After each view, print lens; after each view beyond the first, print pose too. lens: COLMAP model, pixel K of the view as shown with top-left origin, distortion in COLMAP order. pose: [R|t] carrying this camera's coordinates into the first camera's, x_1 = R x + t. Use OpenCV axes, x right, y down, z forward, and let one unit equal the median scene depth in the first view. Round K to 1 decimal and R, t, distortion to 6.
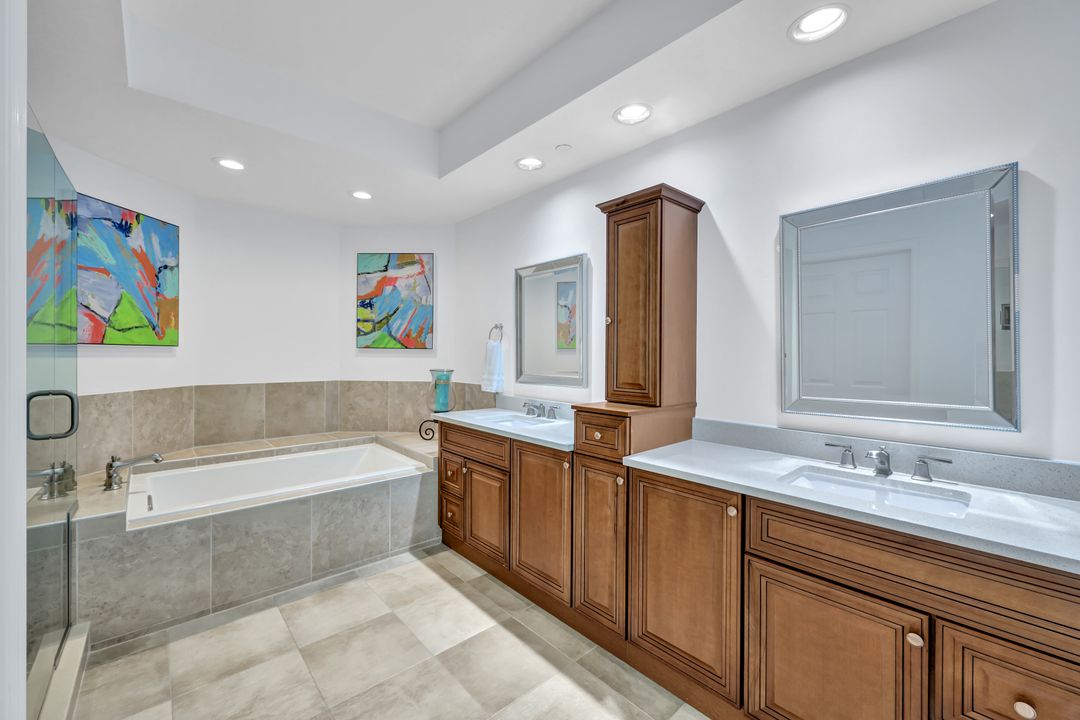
lens RADIAL K [[436.3, 0, 540.0], [0, 436.3, 354.7], [0, 0, 1]] dist [-0.000671, 0.000266]
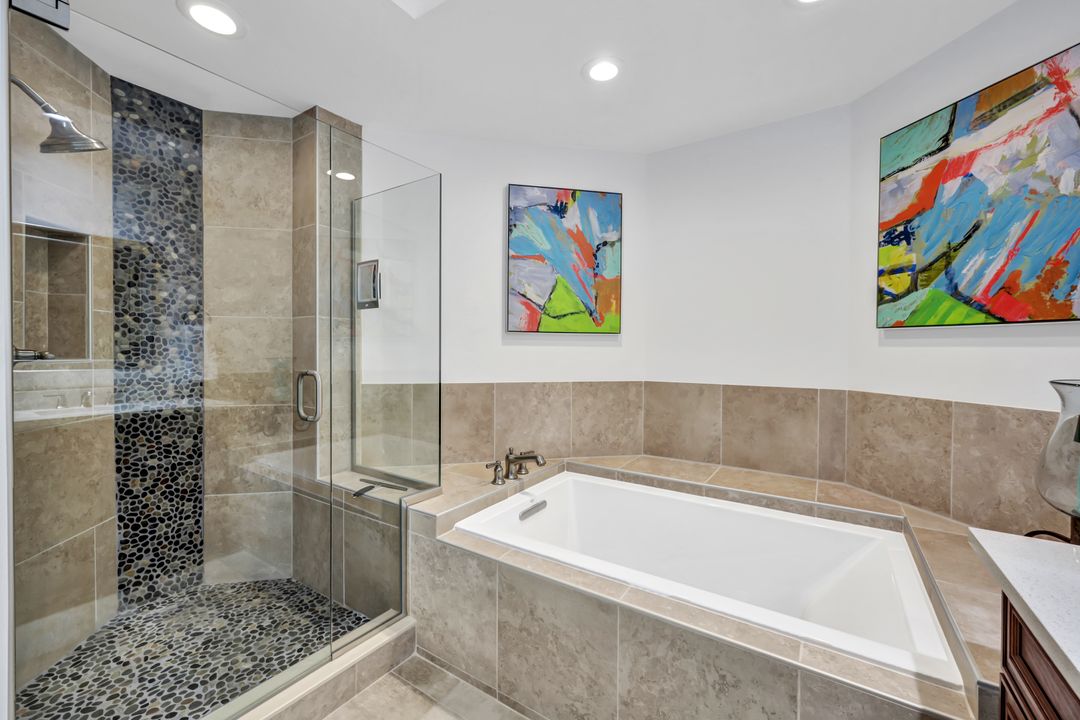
lens RADIAL K [[436.3, 0, 537.4], [0, 436.3, 355.4], [0, 0, 1]] dist [-0.000671, 0.000266]
pose [[0.242482, 0.007392, -0.970128, -0.036299], [-0.006578, 0.999961, 0.005975, 0.019659], [0.970134, 0.004932, 0.242521, 0.642899]]
